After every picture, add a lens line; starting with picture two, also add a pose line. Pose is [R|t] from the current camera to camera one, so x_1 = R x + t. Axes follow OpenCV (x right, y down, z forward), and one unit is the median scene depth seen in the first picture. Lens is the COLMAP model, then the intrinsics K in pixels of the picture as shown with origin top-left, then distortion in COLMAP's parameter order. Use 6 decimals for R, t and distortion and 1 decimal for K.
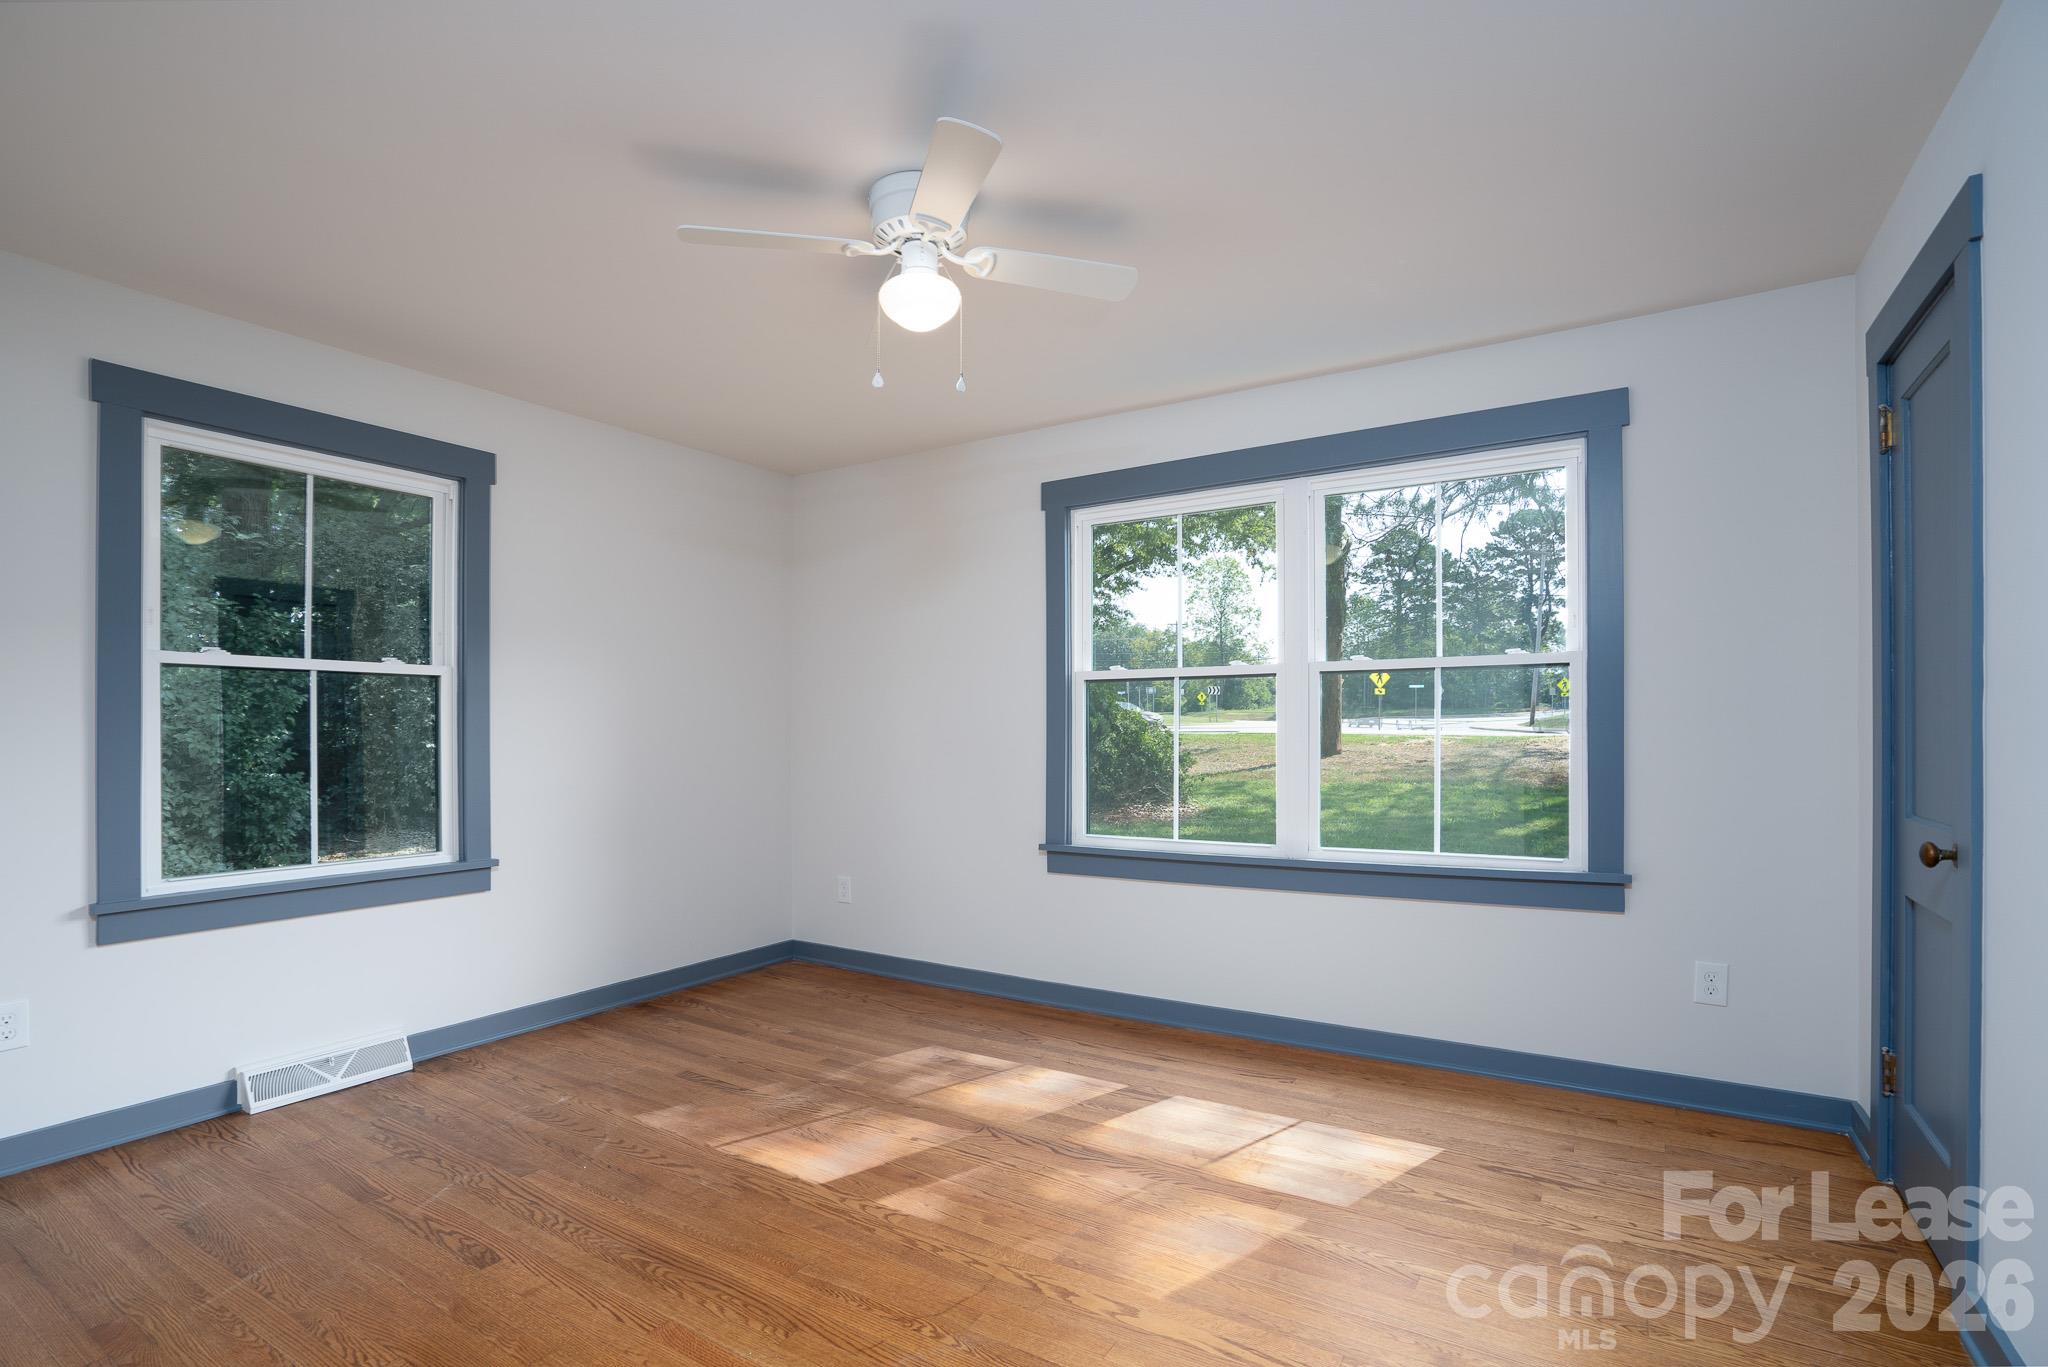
lens RADIAL K [[931.6, 0, 1005.2], [0, 931.6, 719.2], [0, 0, 1]] dist [-0.001245, 0.000166]
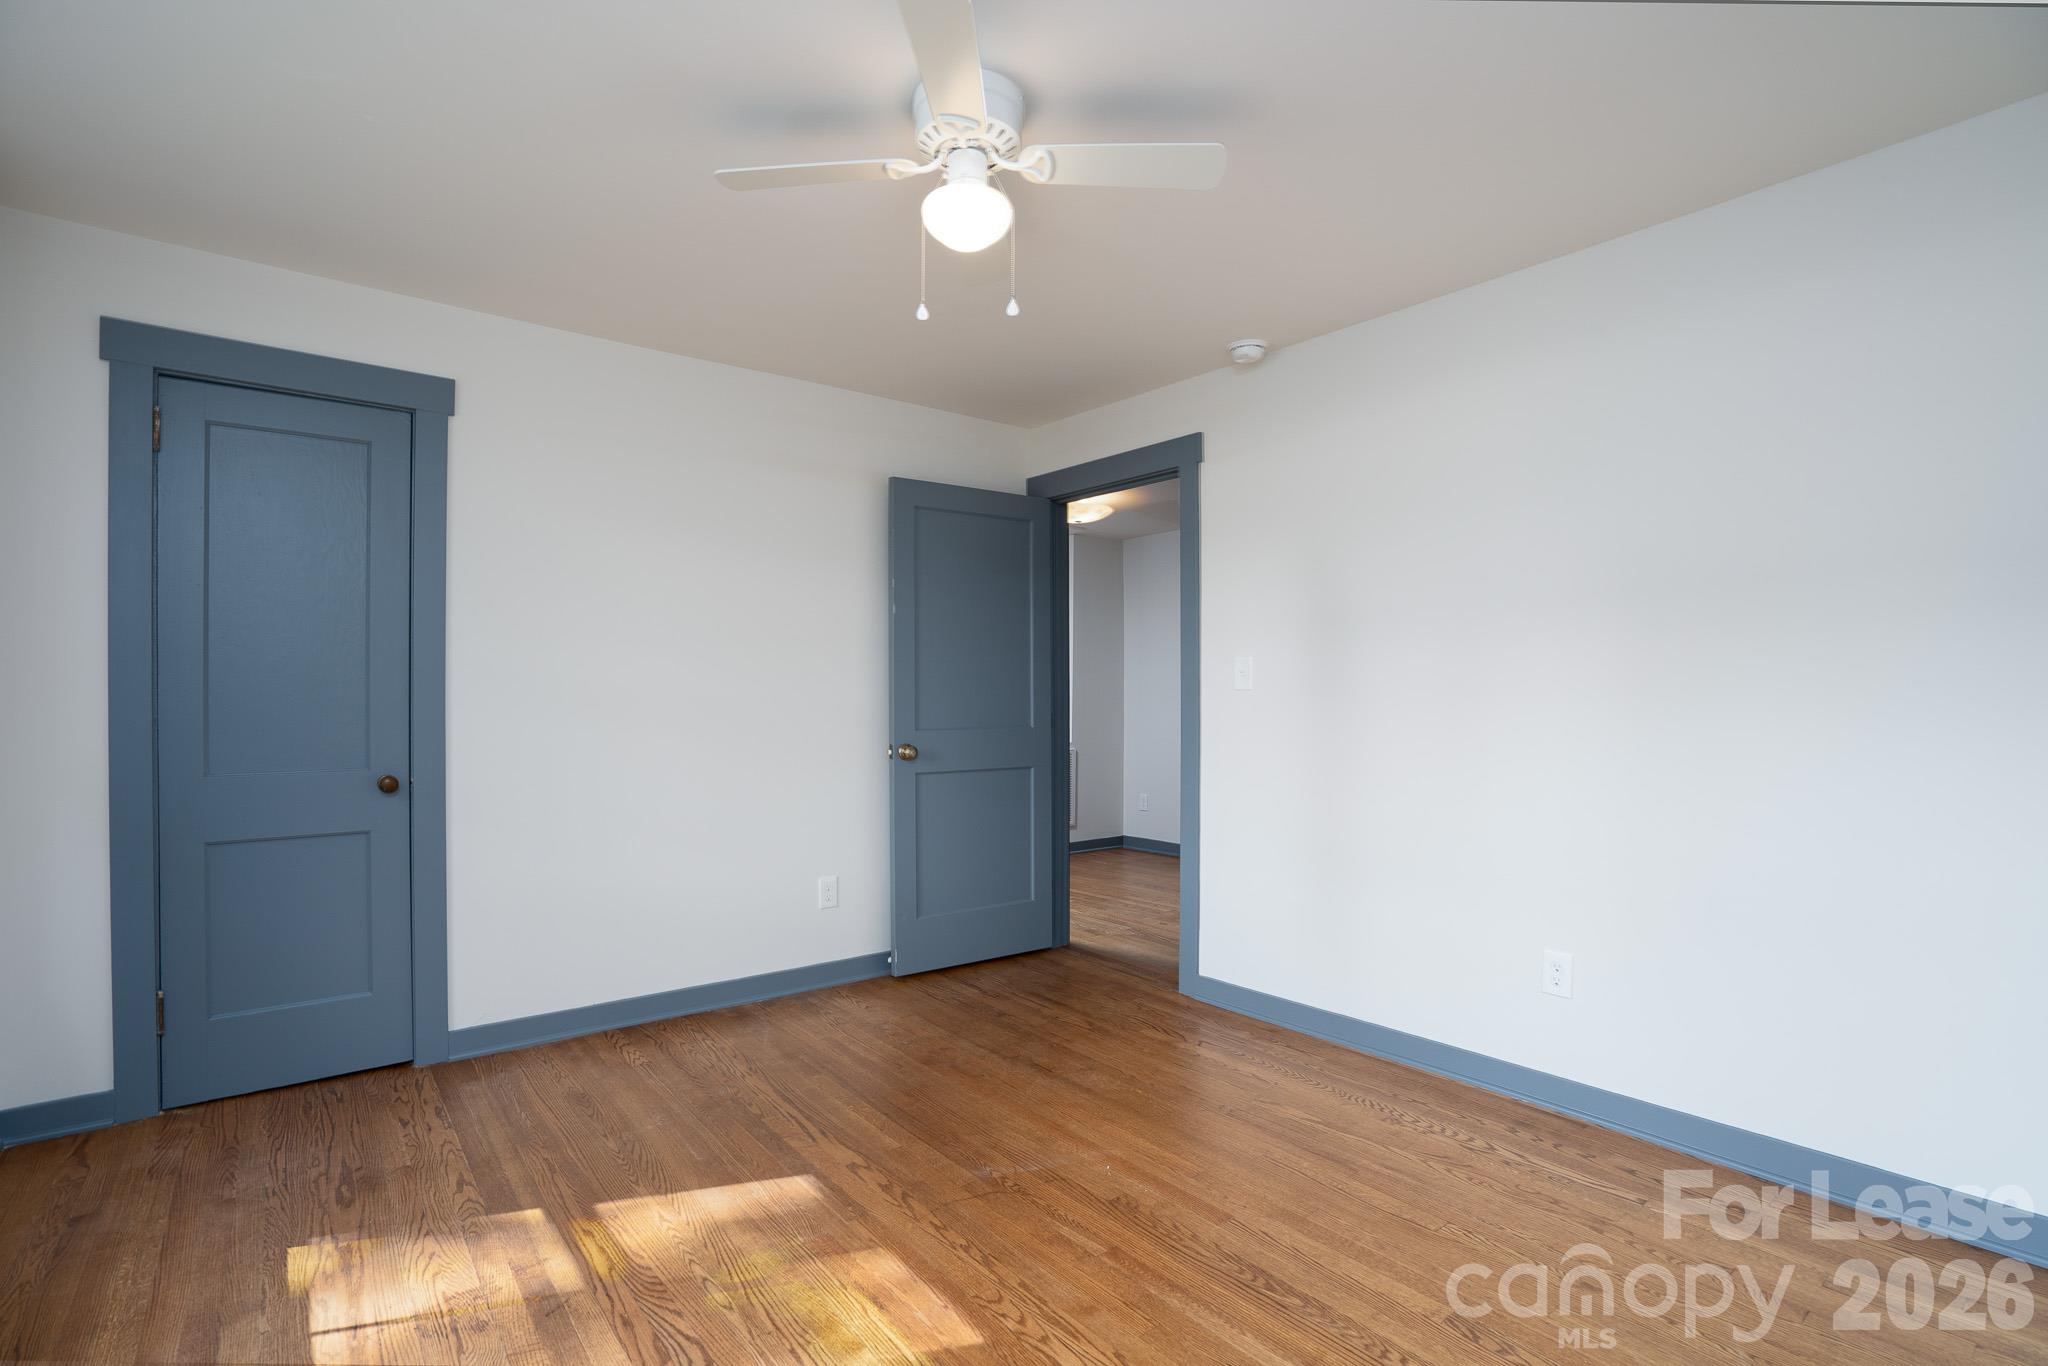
lens RADIAL K [[1033.2, 0, 1024.0], [0, 1033.2, 683.0], [0, 0, 1]] dist [-0.065297, 0.029947]
pose [[-0.948962, 0.007125, 0.315310, -0.261702], [-0.001795, 0.999607, -0.027991, 0.011051], [-0.315386, -0.027128, -0.948576, 1.121431]]
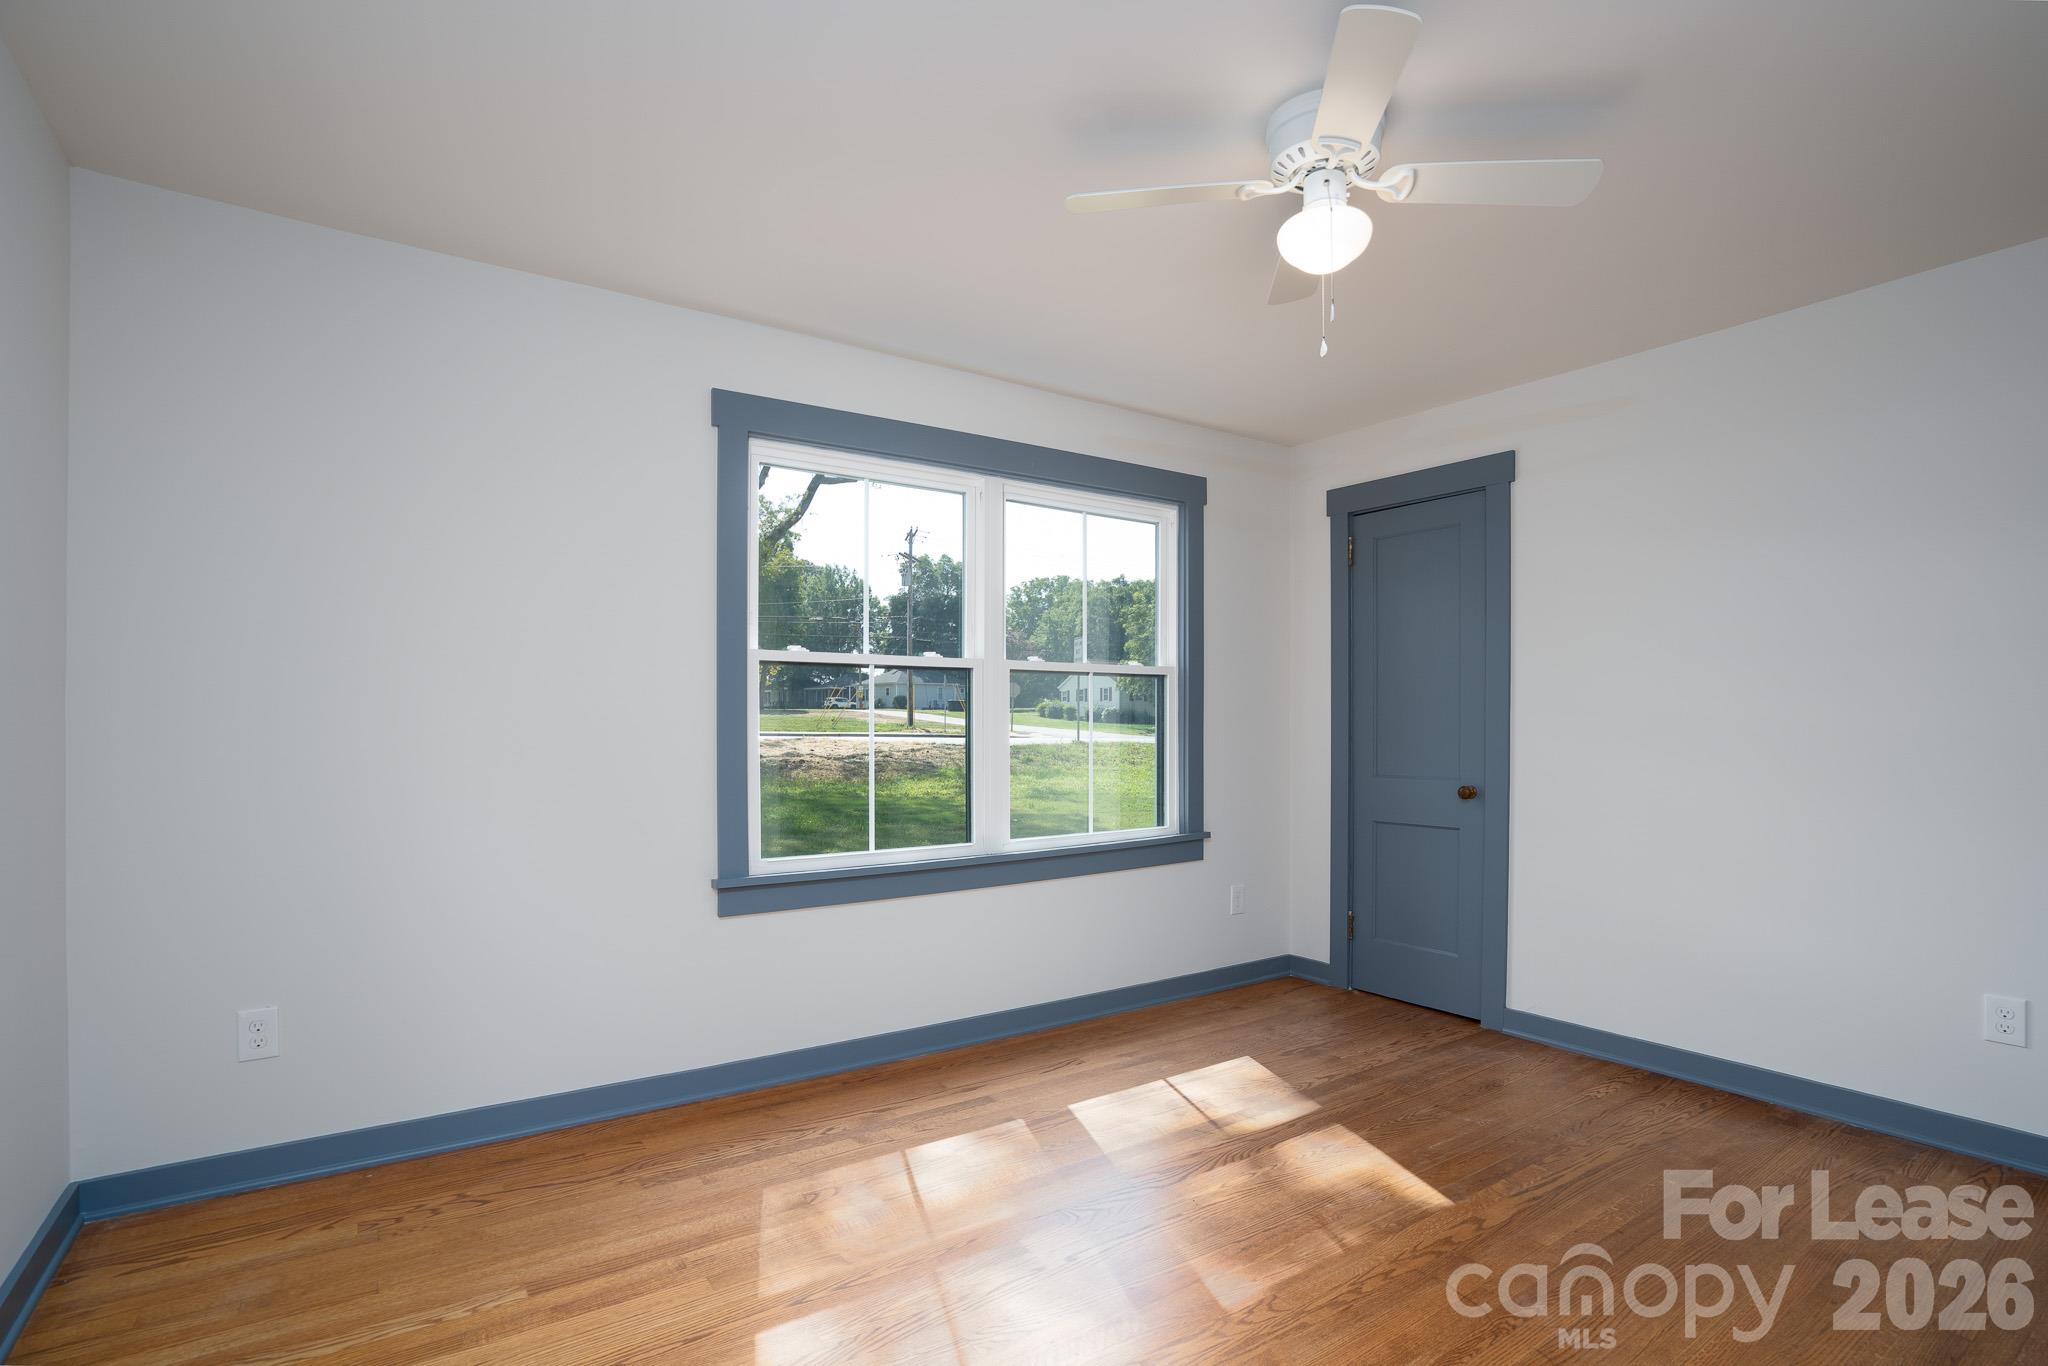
lens RADIAL K [[997.4, 0, 993.9], [0, 997.4, 727.3], [0, 0, 1]] dist [0.002280, 0.000580]
pose [[0.422396, 0.000841, 0.906411, -0.634892], [-0.015959, 0.999851, 0.006510, 0.005549], [-0.906271, -0.017215, 0.422347, 0.519203]]
